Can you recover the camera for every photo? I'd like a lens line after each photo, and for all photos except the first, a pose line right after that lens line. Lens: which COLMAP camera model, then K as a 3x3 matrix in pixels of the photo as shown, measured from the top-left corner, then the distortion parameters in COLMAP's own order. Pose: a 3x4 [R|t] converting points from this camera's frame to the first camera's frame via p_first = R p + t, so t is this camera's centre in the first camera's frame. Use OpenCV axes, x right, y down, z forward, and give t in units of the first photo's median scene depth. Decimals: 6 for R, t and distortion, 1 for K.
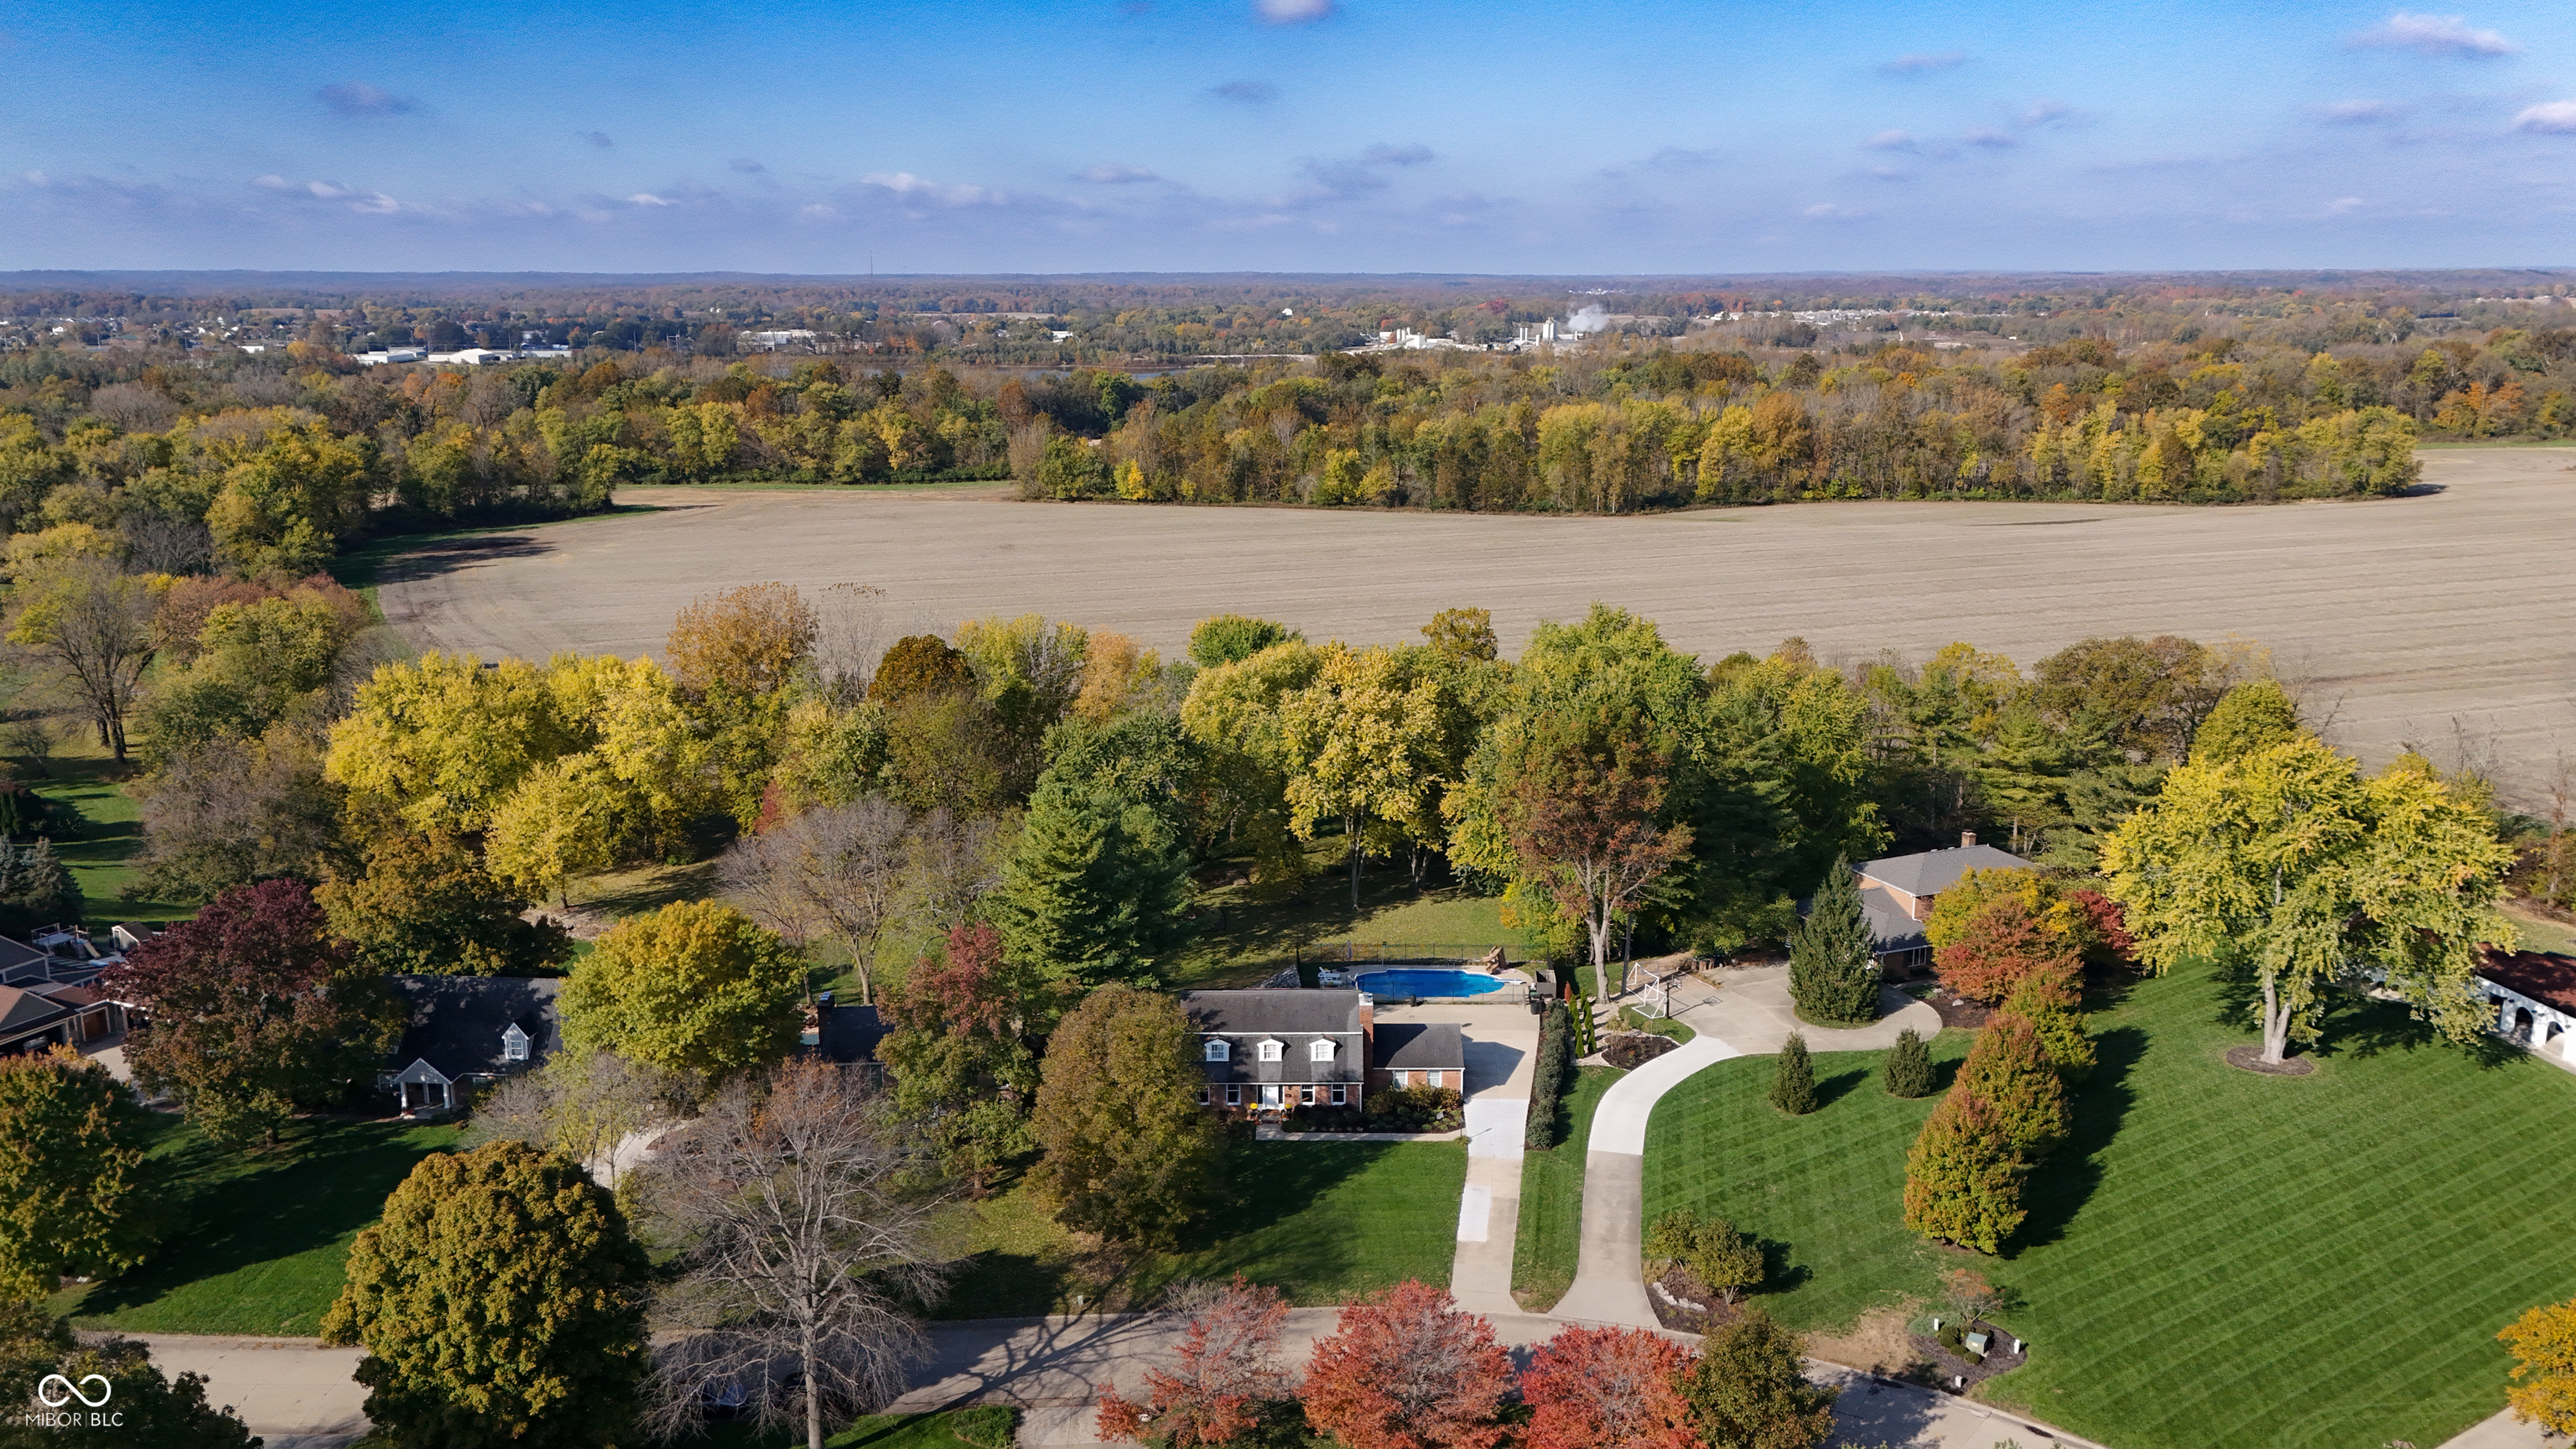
lens RADIAL K [[1816.4, 0, 1285.3], [0, 1816.4, 721.0], [0, 0, 1]] dist [0.035931, -0.005906]
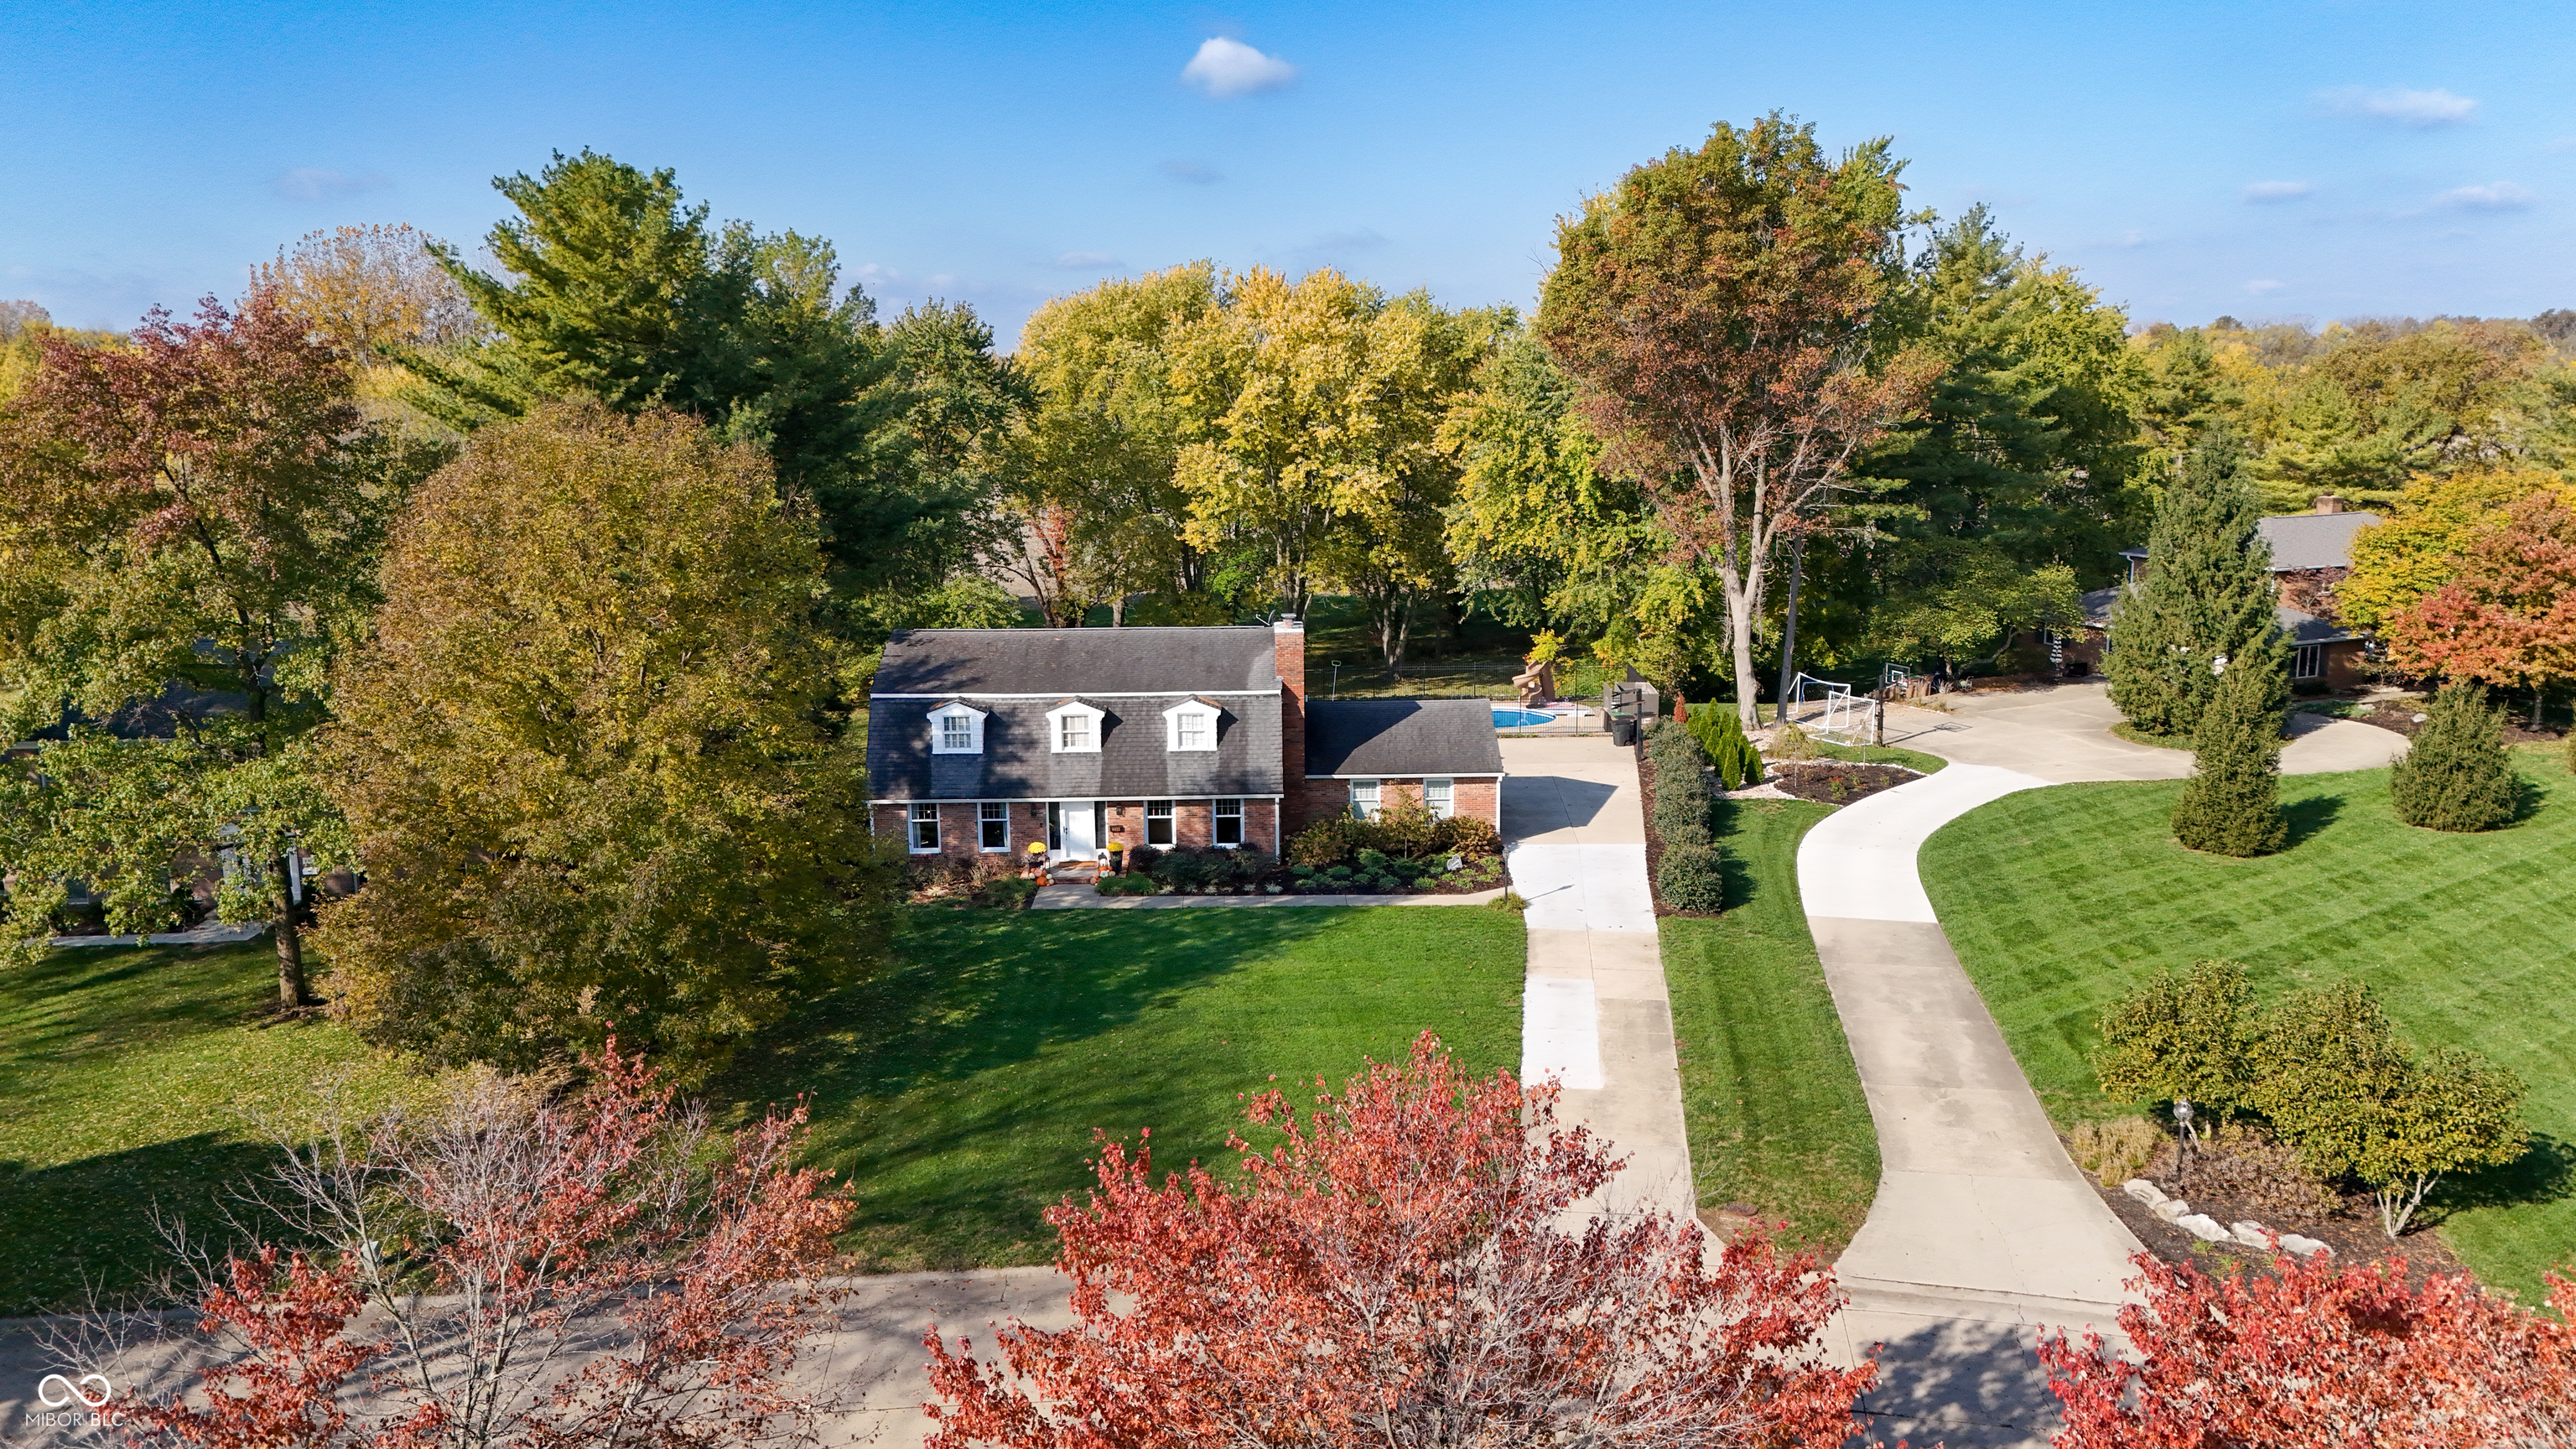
lens RADIAL K [[1816.4, 0, 1288.7], [0, 1816.4, 728.0], [0, 0, 1]] dist [0.035931, -0.005906]
pose [[0.999748, -0.009374, 0.020395, 0.035022], [0.009761, 0.999772, -0.018984, 0.189102], [-0.020213, 0.019178, 0.999612, 0.548238]]
